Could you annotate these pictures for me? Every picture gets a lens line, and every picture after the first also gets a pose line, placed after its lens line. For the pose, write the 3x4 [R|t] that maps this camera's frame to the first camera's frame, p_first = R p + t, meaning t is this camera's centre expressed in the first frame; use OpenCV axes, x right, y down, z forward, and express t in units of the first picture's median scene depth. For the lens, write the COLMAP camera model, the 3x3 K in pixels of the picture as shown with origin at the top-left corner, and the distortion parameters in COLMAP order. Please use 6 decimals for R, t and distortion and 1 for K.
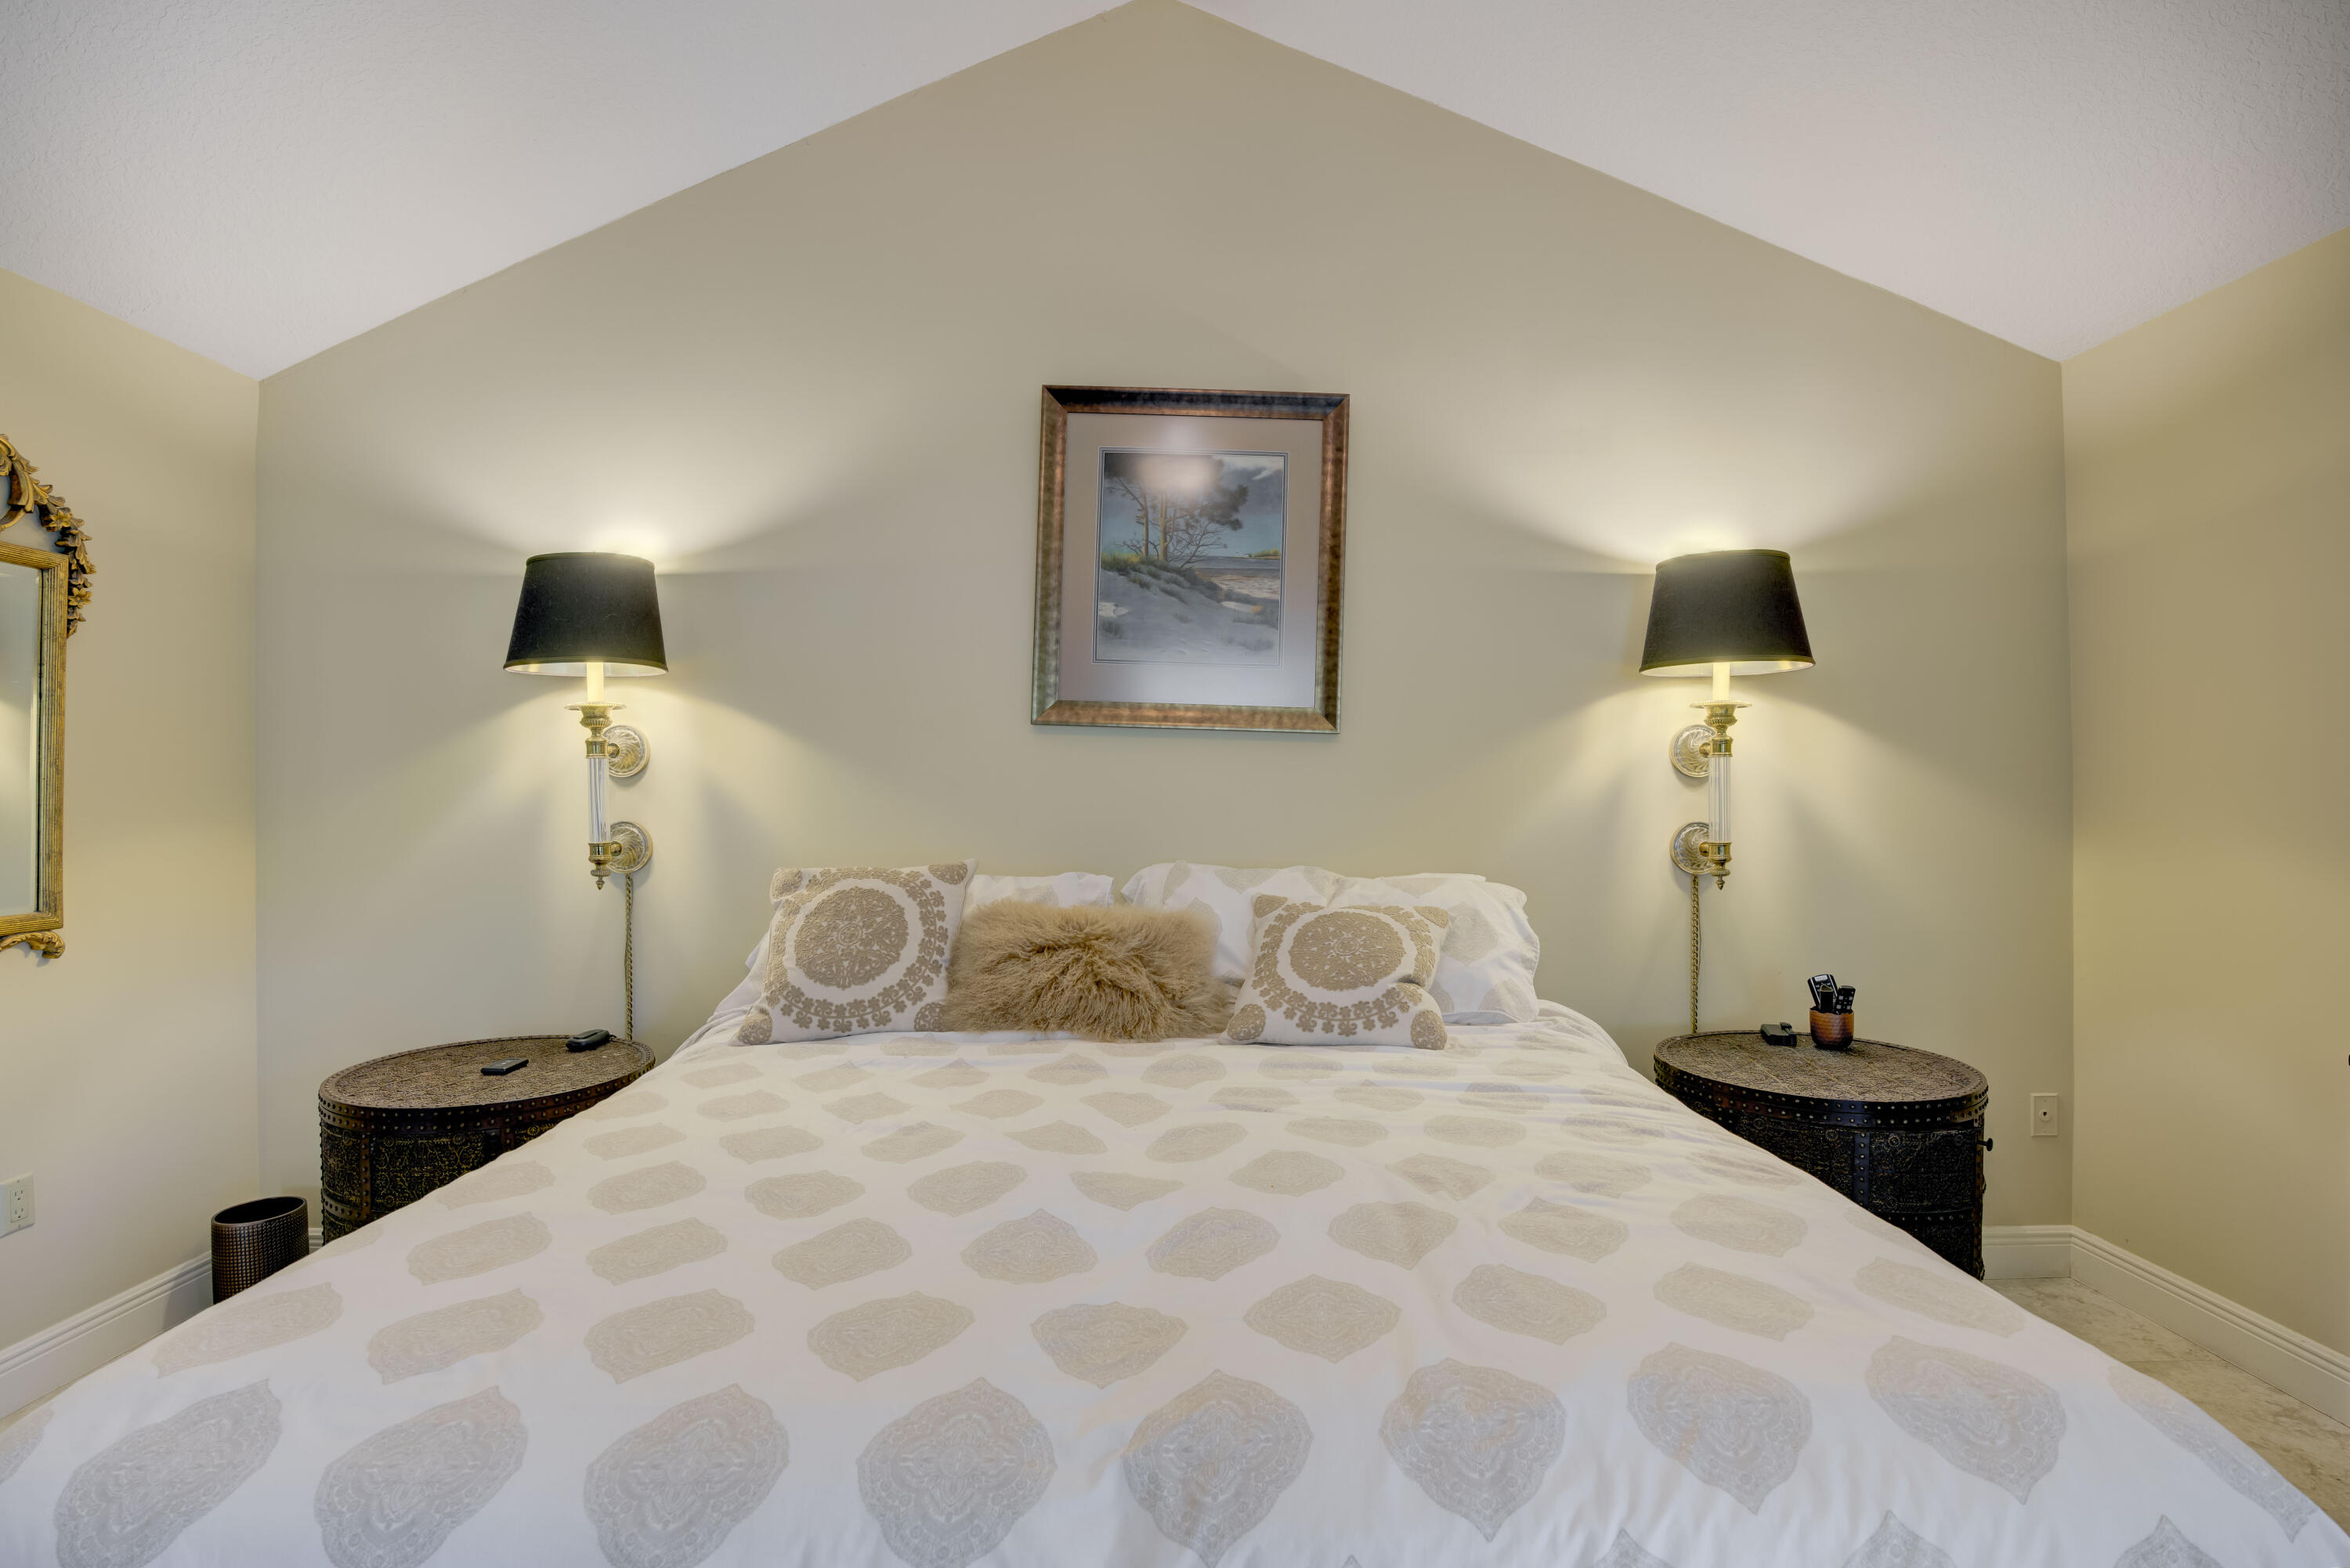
lens RADIAL K [[1100.1, 0, 1169.4], [0, 1100.1, 799.3], [0, 0, 1]] dist [-0.072933, 0.028415]
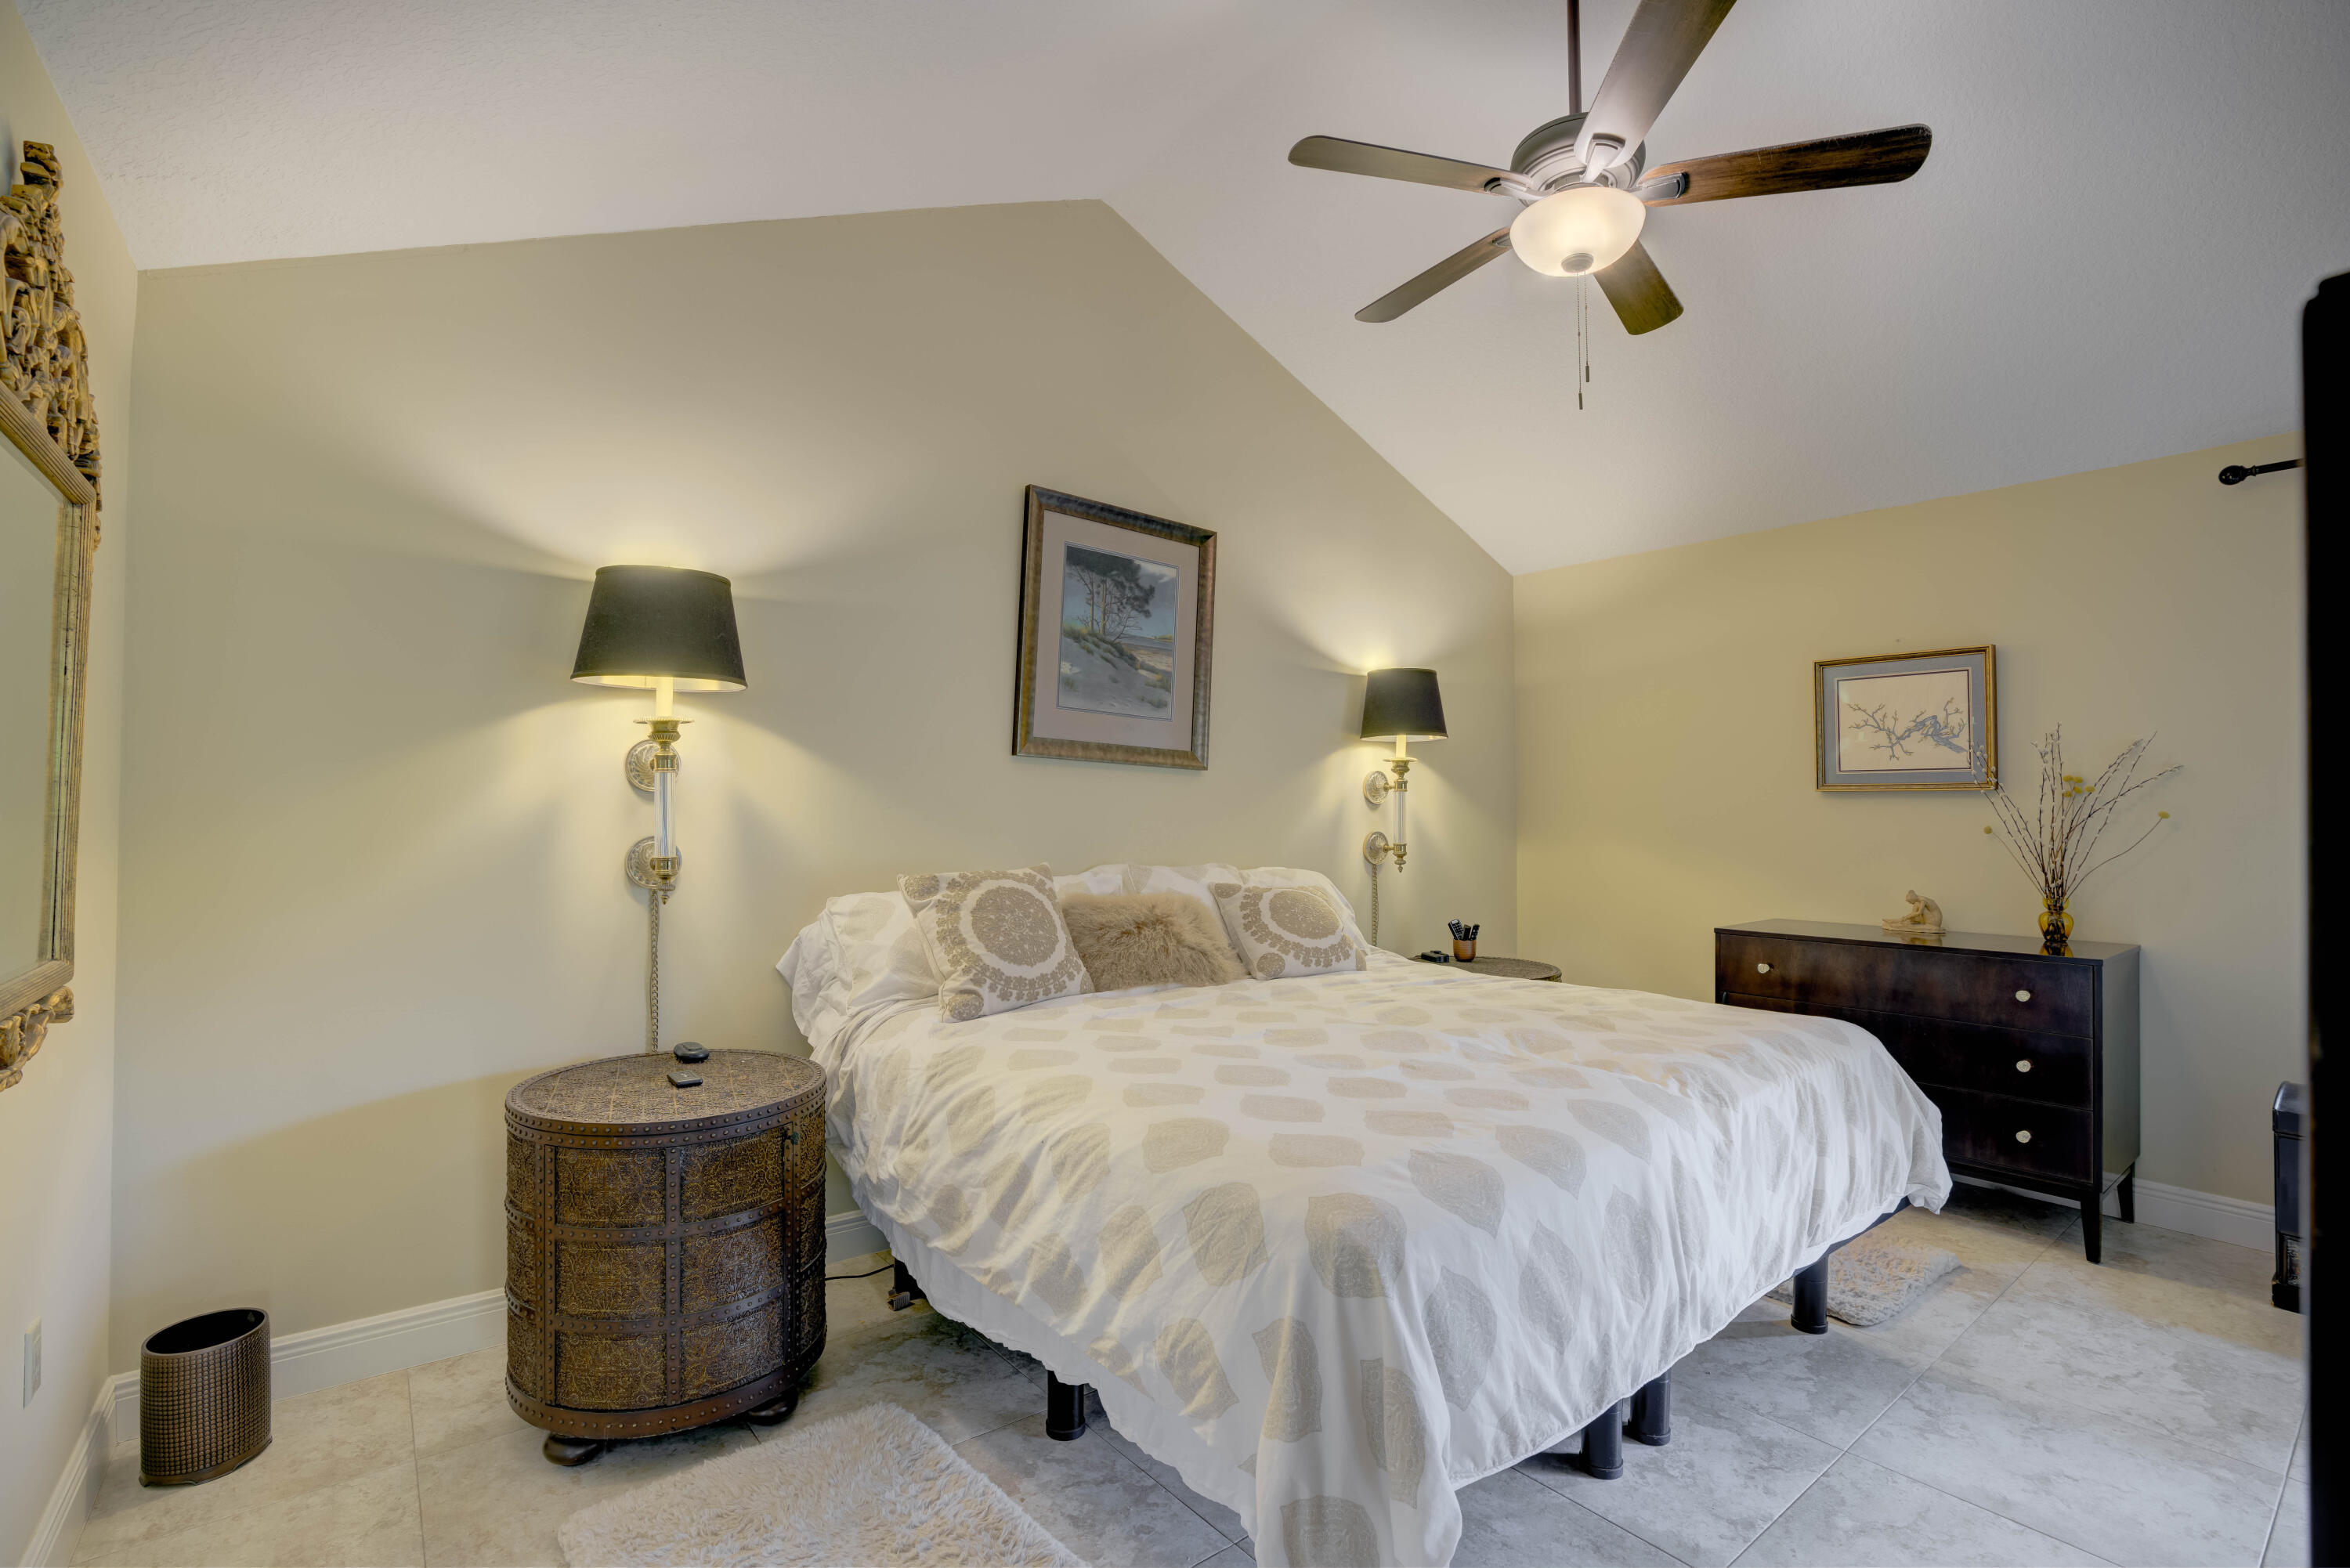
lens RADIAL K [[1066.2, 0, 1172.0], [0, 1066.2, 792.6], [0, 0, 1]] dist [-0.067868, 0.025484]
pose [[0.785010, 0.017445, 0.619238, -0.755553], [-0.003995, 0.999725, -0.023099, 0.001066], [-0.619471, 0.015659, 0.784864, -0.052280]]
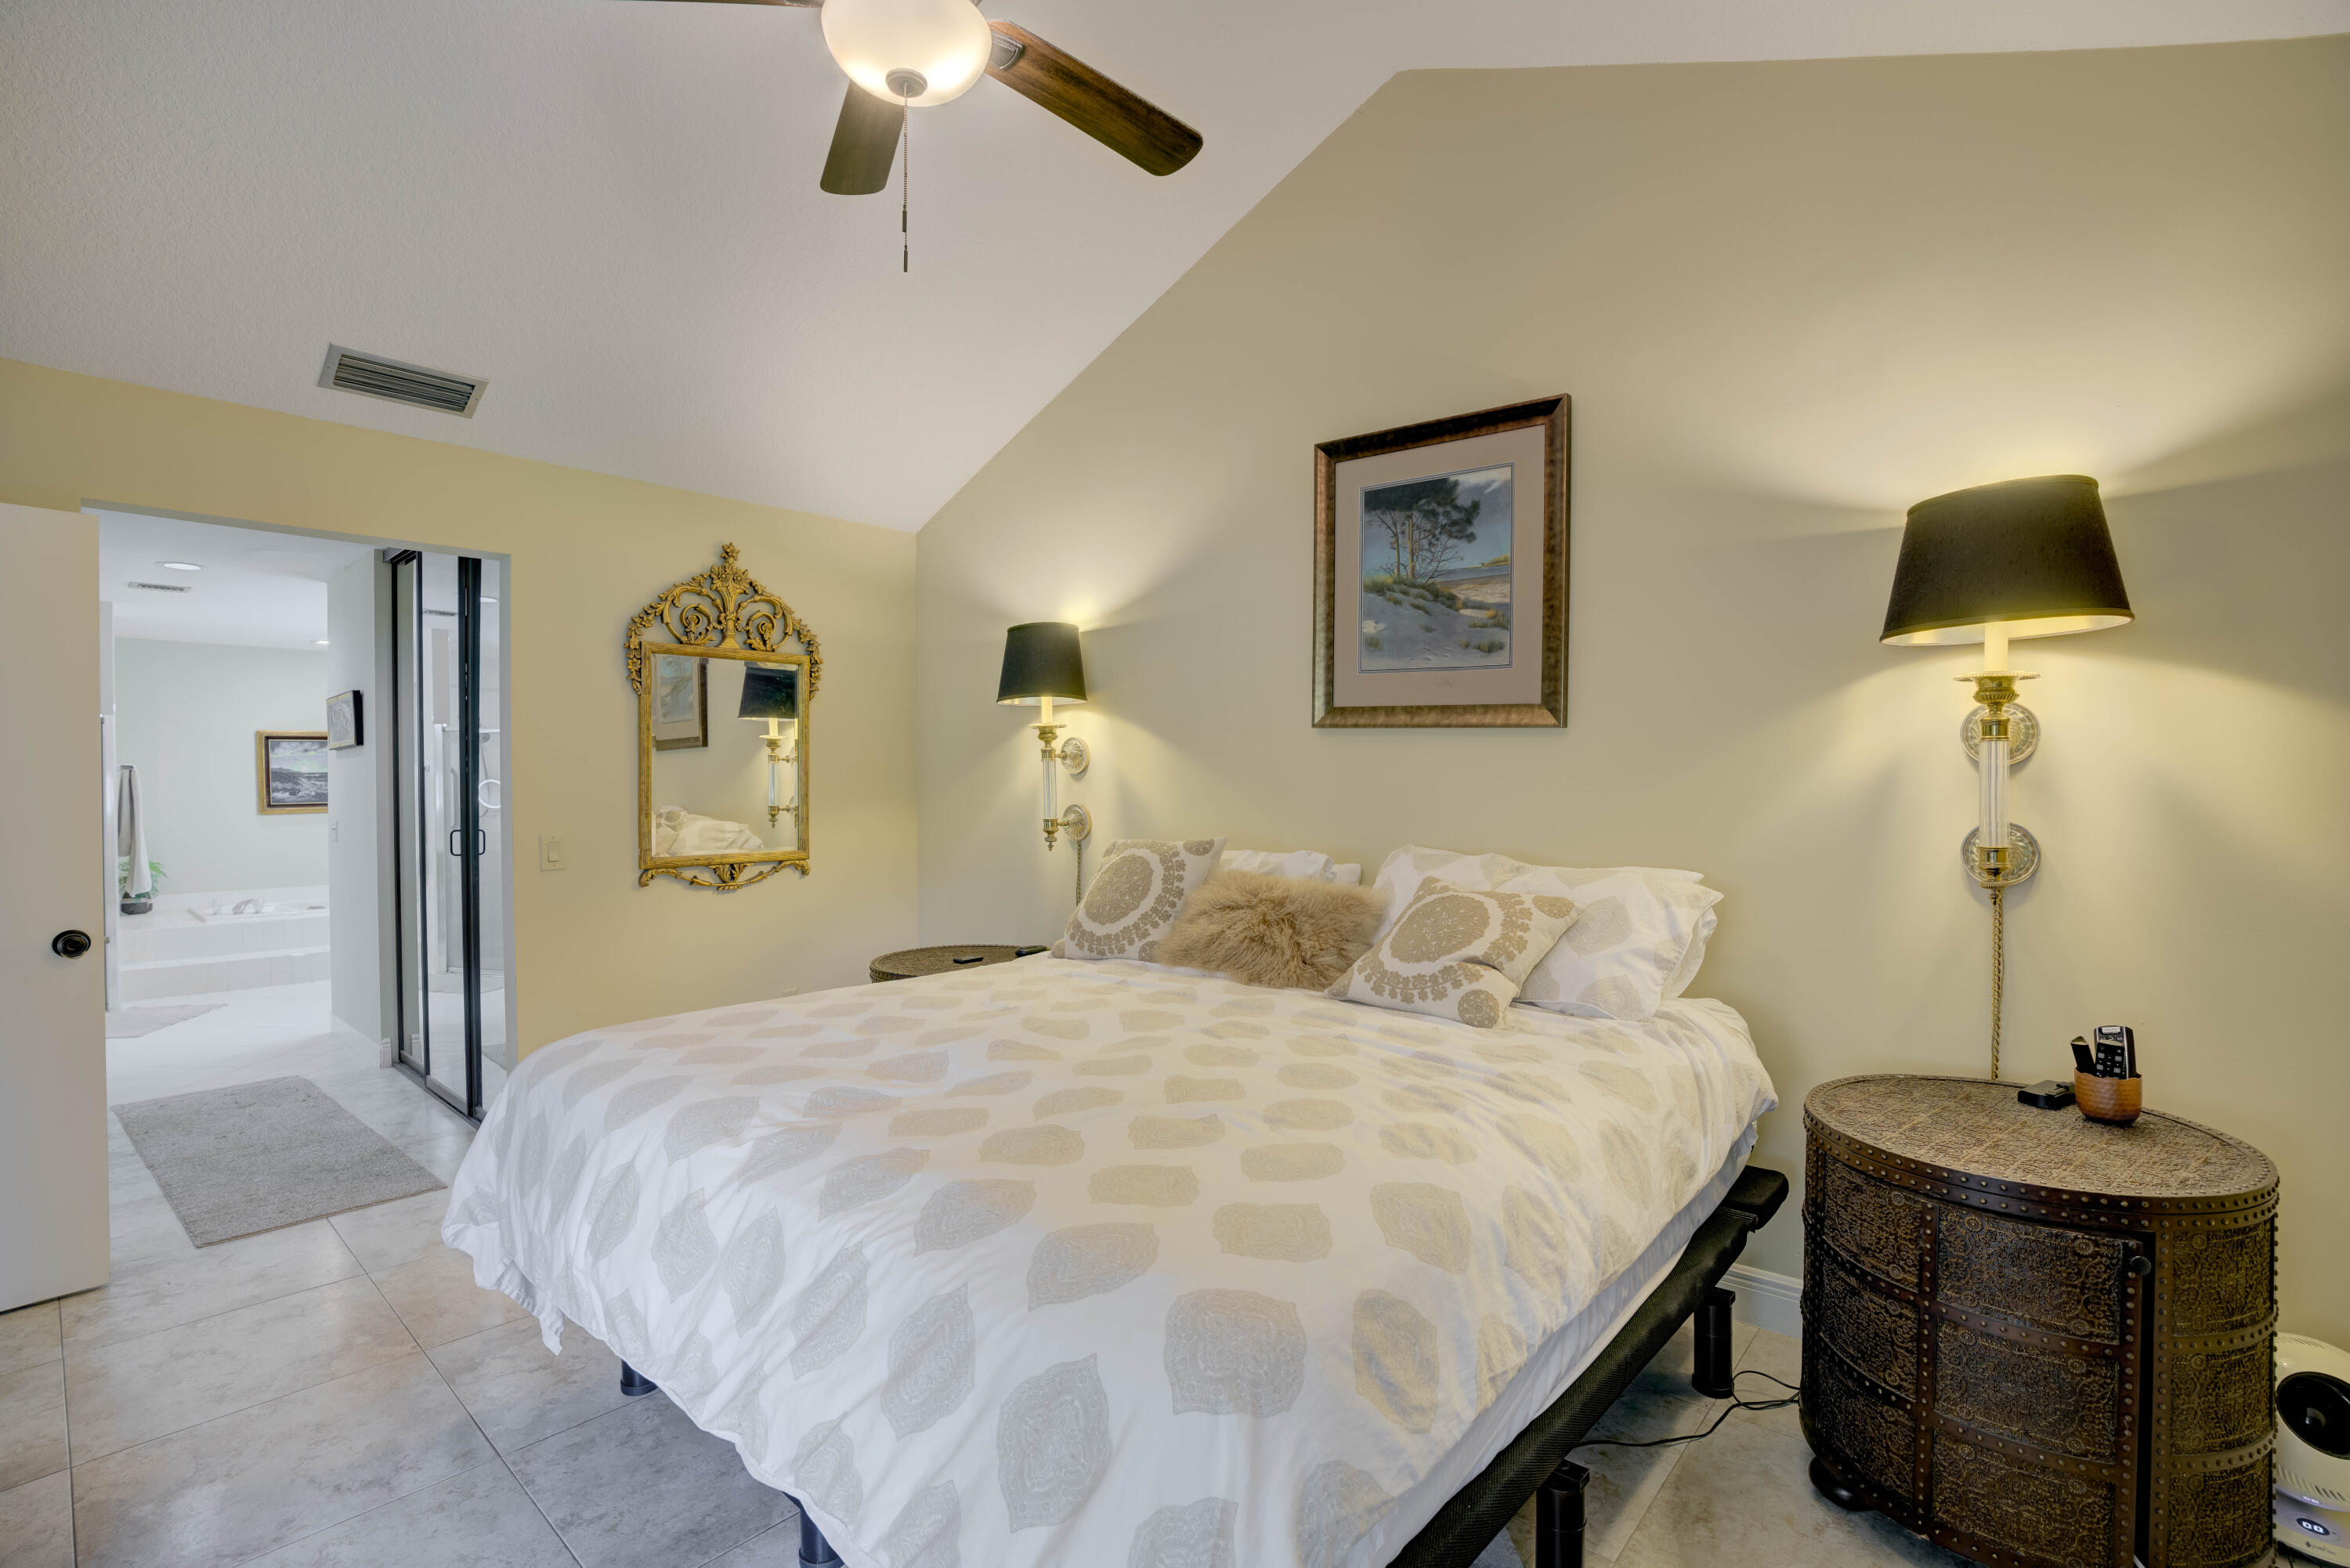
lens RADIAL K [[1066.2, 0, 1172.0], [0, 1066.2, 792.6], [0, 0, 1]] dist [-0.067868, 0.025484]
pose [[0.757111, 0.004975, -0.653267, 0.541071], [0.000646, 0.999965, 0.008364, -0.007484], [0.653286, -0.006755, 0.757081, 0.013917]]
